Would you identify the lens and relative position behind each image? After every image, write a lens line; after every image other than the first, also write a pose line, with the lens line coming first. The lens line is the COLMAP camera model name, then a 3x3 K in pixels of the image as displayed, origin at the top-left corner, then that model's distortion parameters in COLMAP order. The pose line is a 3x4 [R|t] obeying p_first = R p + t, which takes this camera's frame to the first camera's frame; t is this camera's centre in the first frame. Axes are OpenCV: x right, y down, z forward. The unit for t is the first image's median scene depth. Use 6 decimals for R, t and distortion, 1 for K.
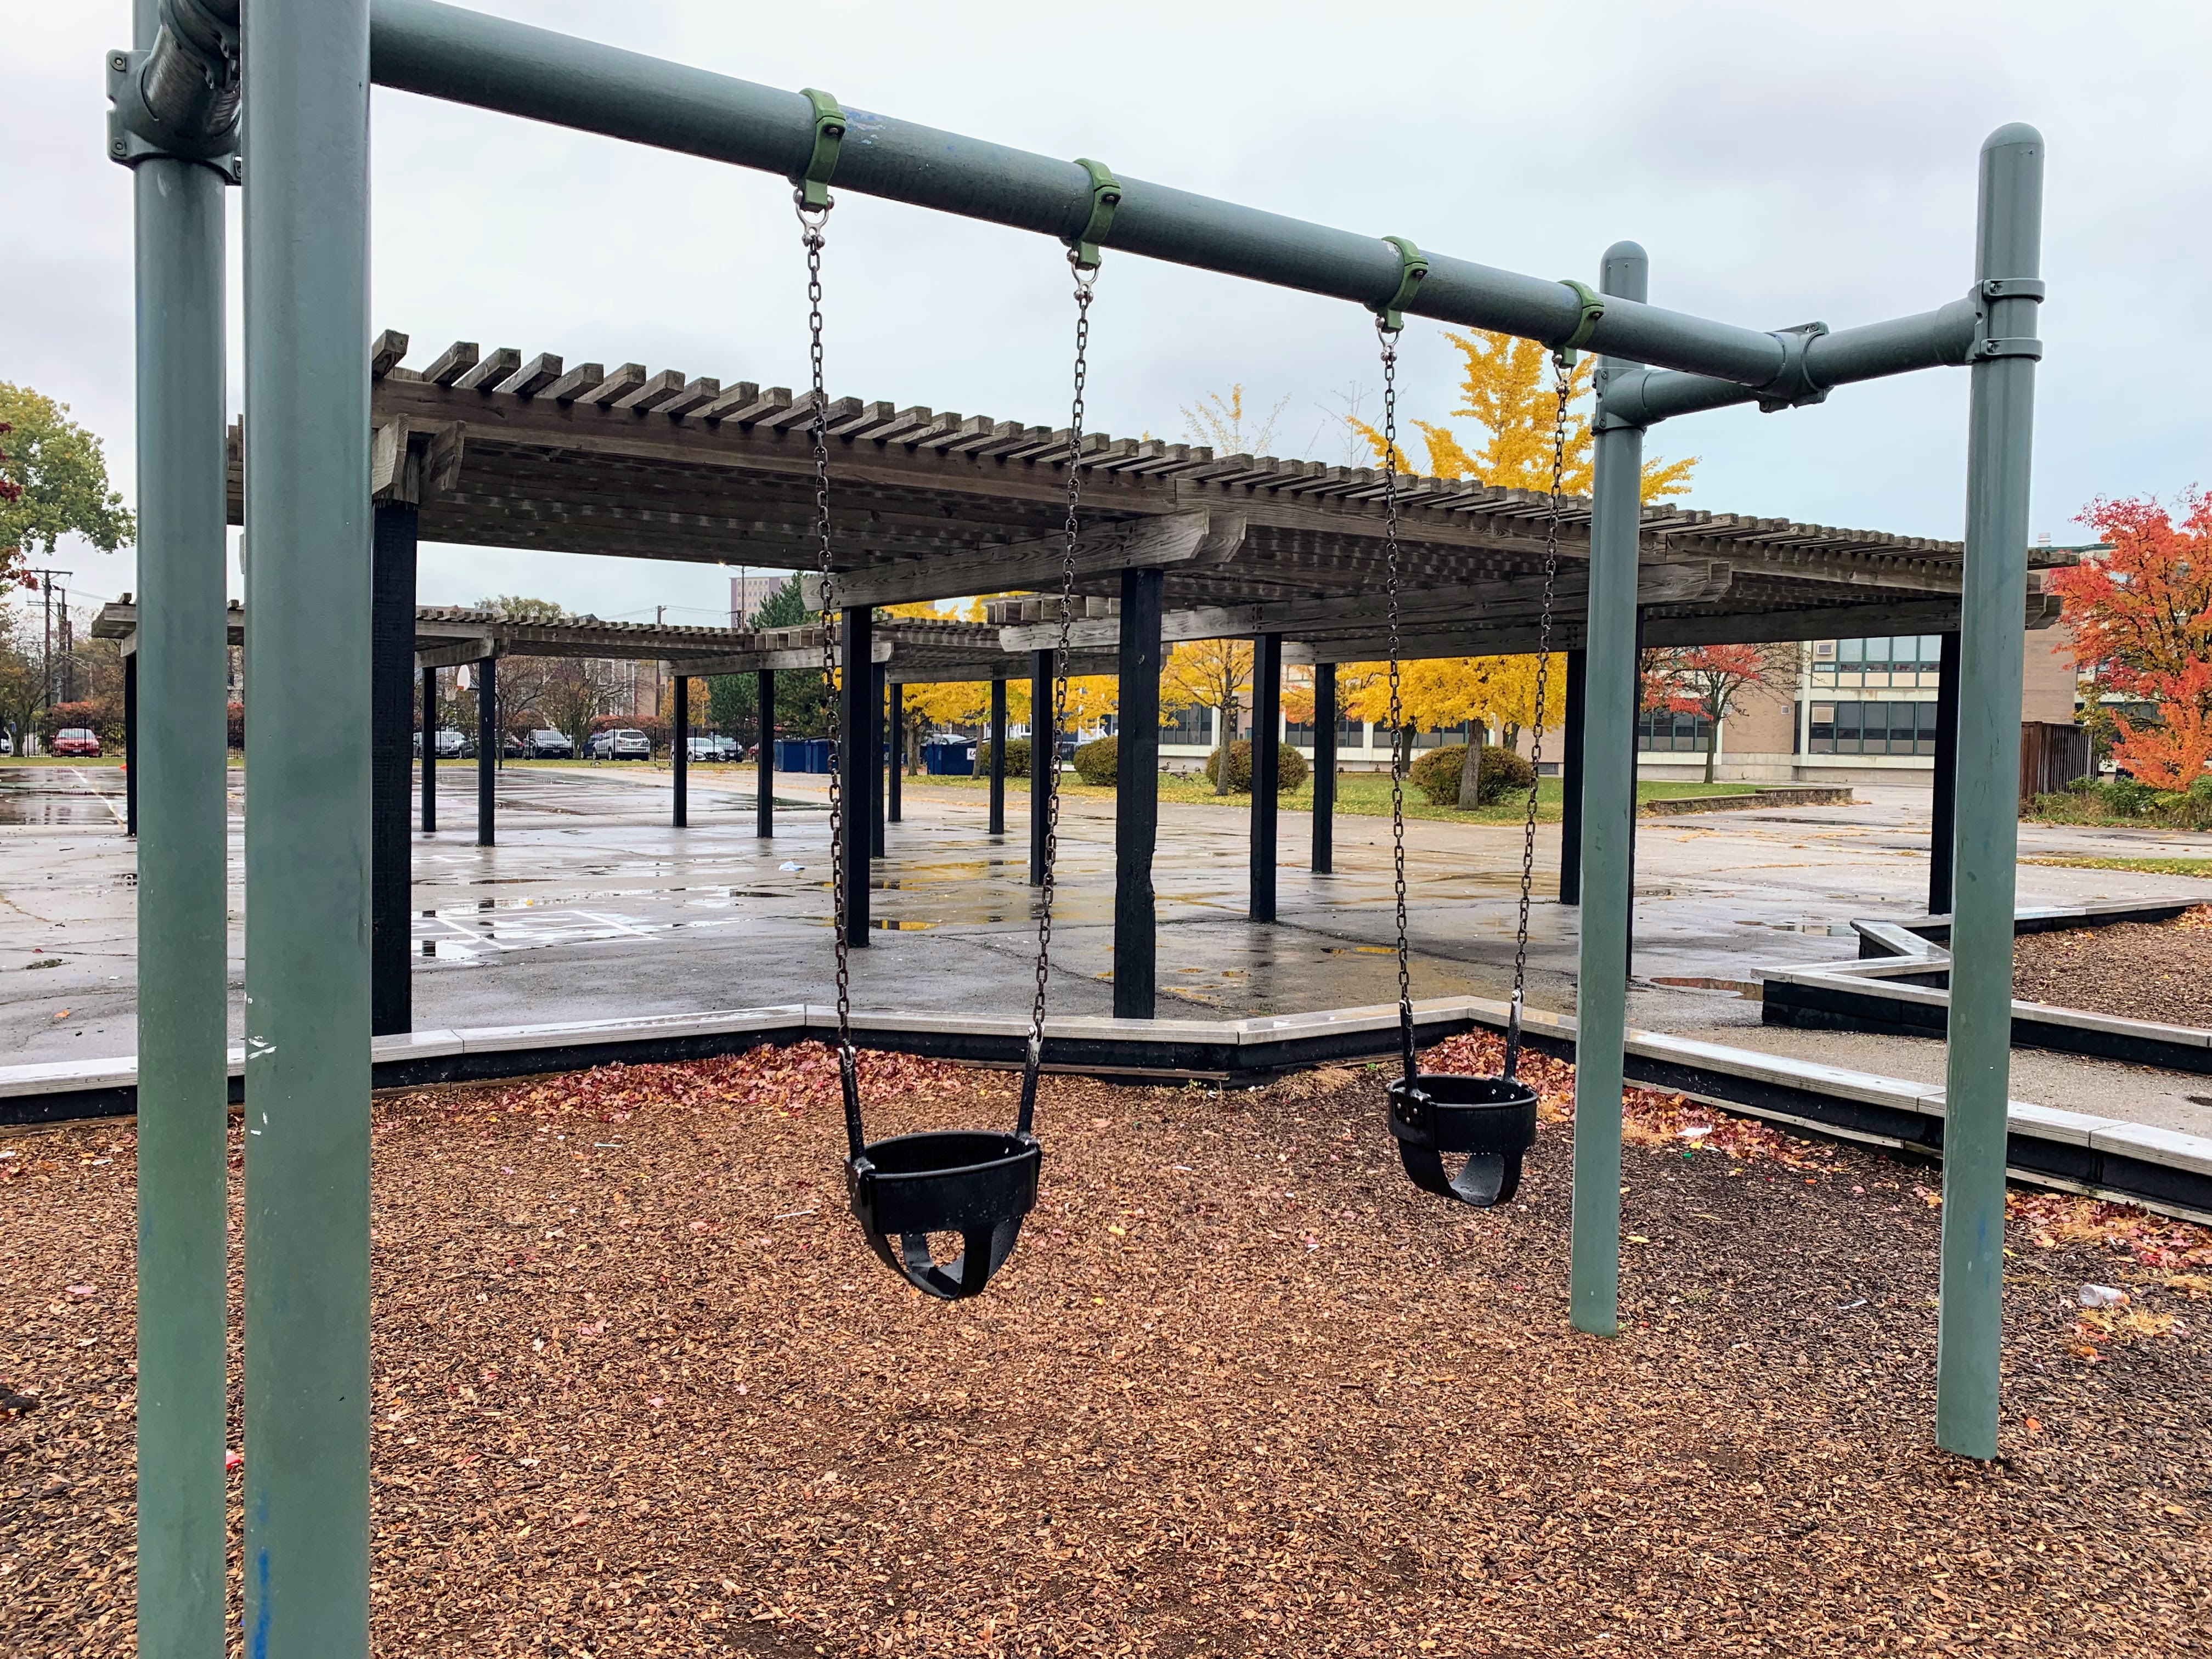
lens RADIAL K [[1650.4, 0, 1093.2], [0, 1650.4, 821.4], [0, 0, 1]] dist [0.060174, -0.039716]
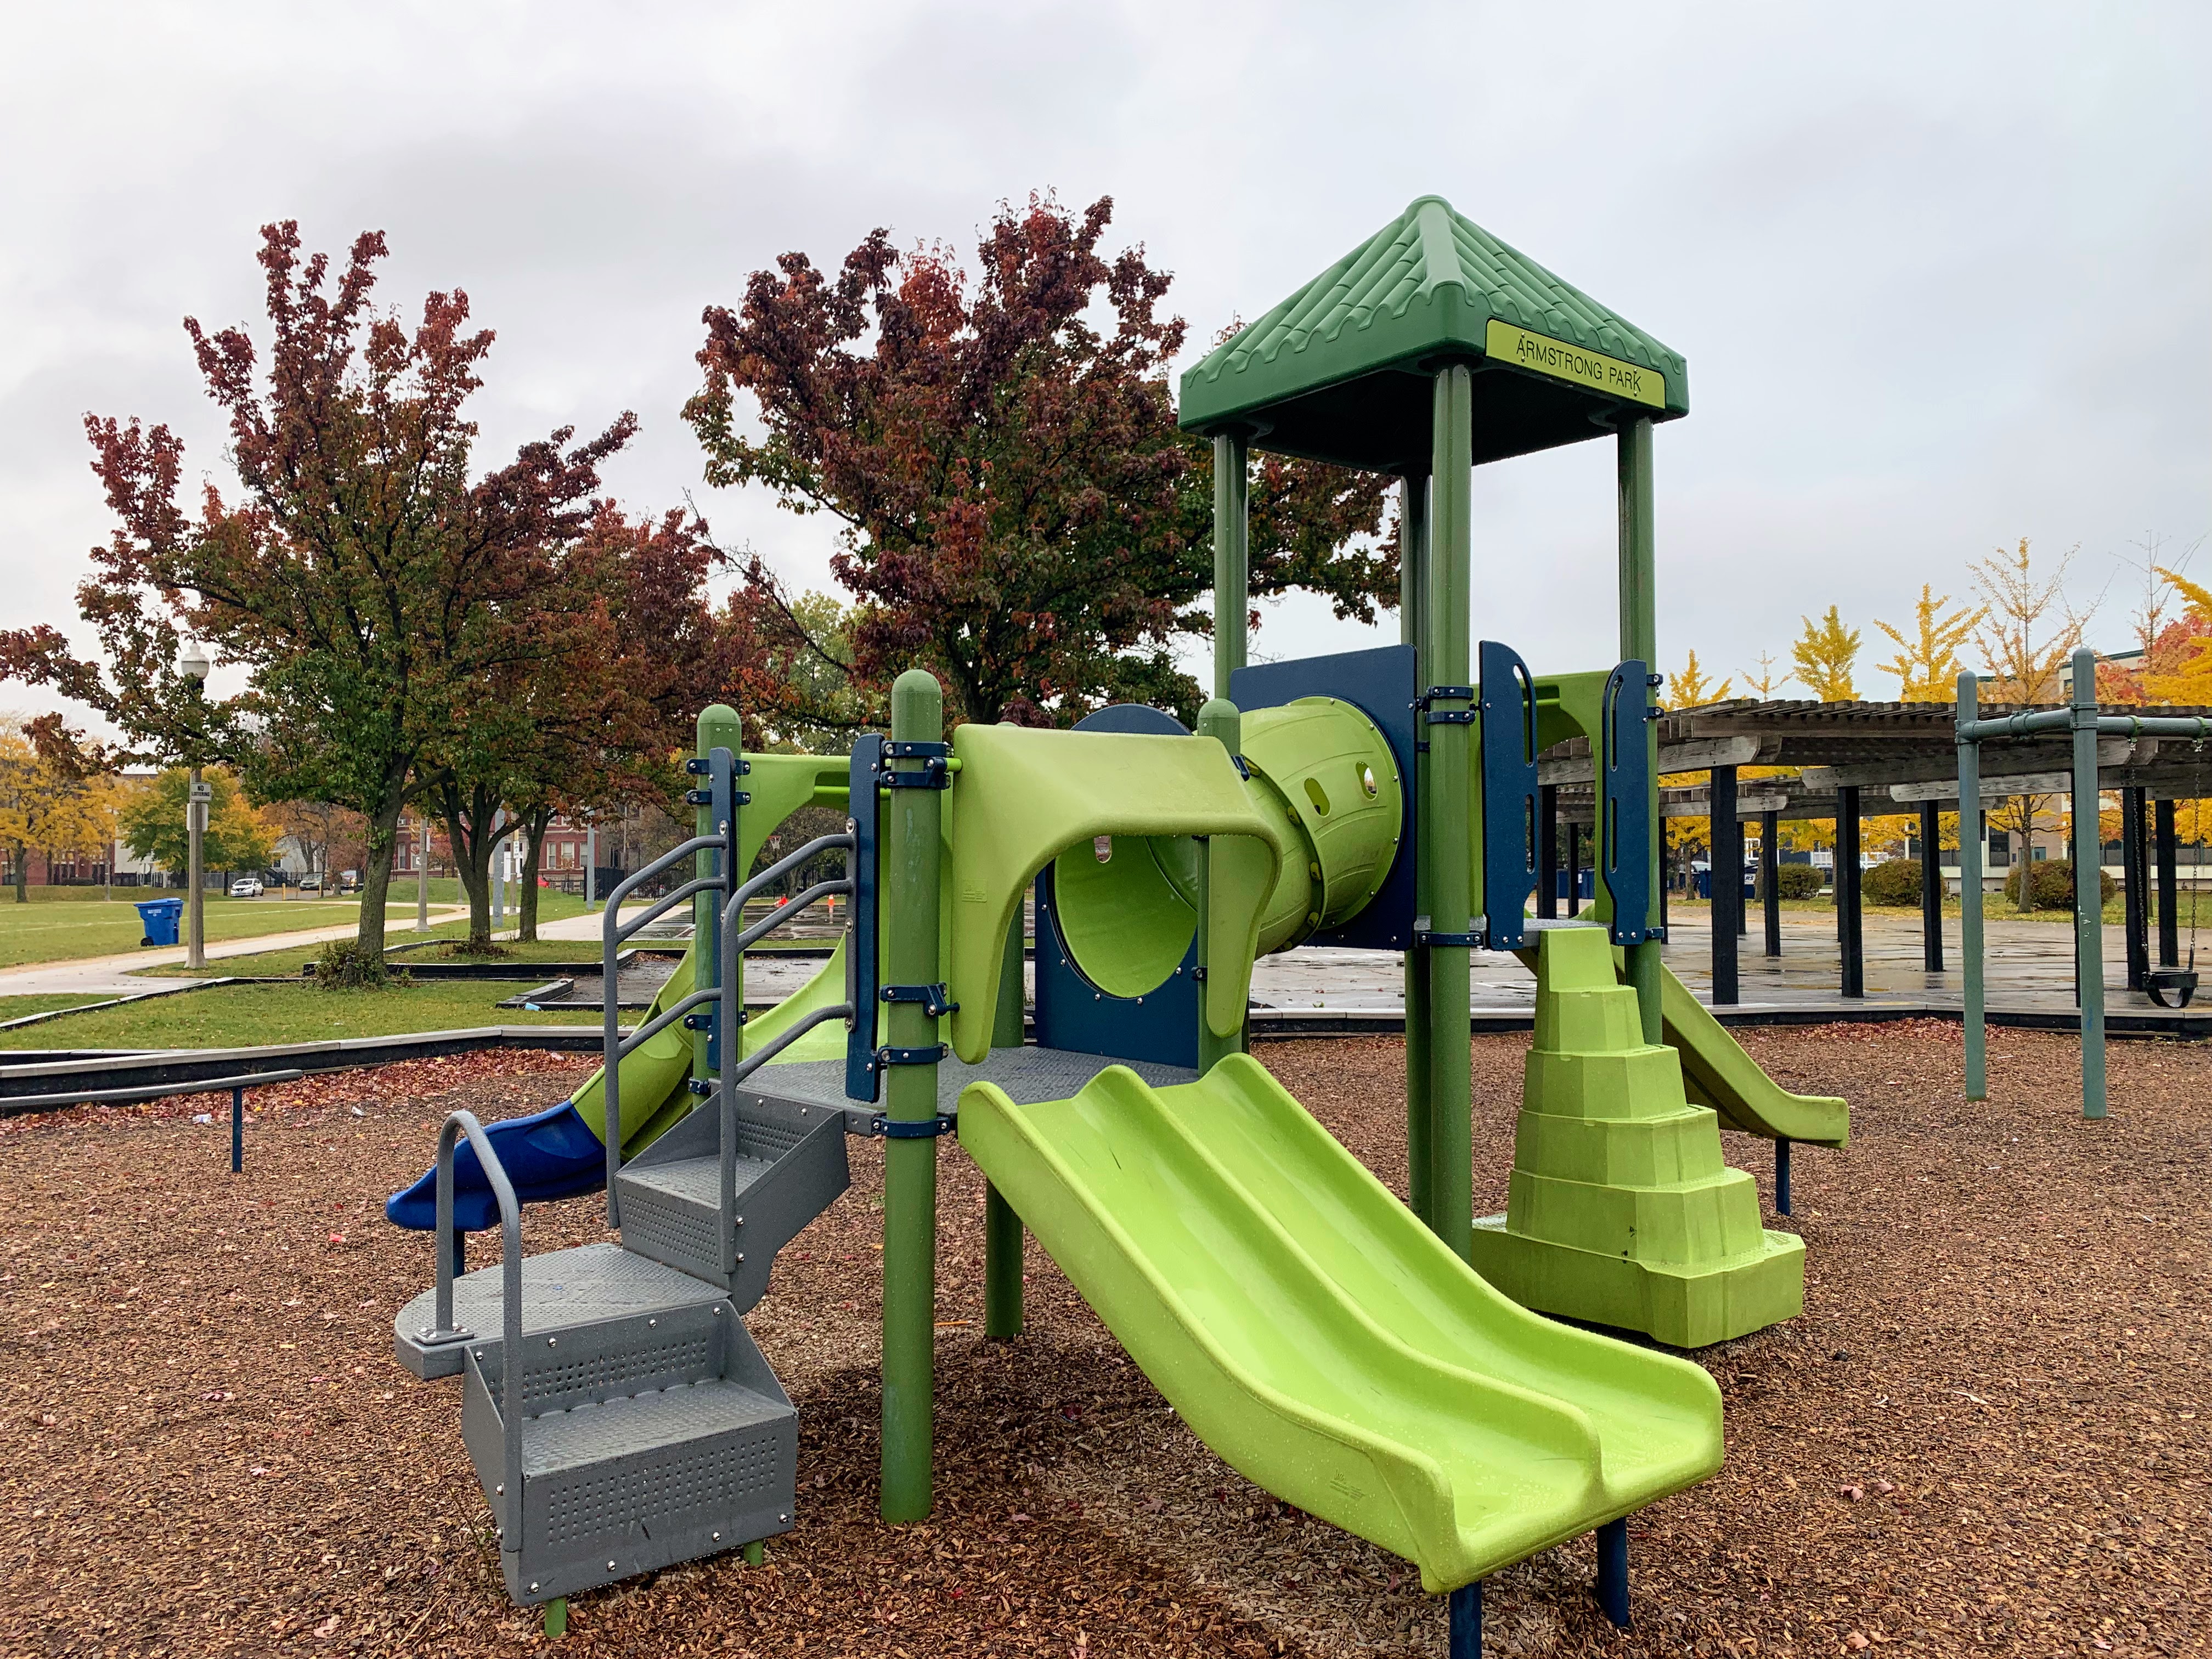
lens RADIAL K [[1650.4, 0, 1114.2], [0, 1650.4, 826.3], [0, 0, 1]] dist [0.060174, -0.039716]
pose [[0.926081, -0.028519, -0.376247, -0.061435], [0.000086, 0.997155, -0.075372, 0.010721], [0.377326, 0.069769, 0.923449, -0.248306]]
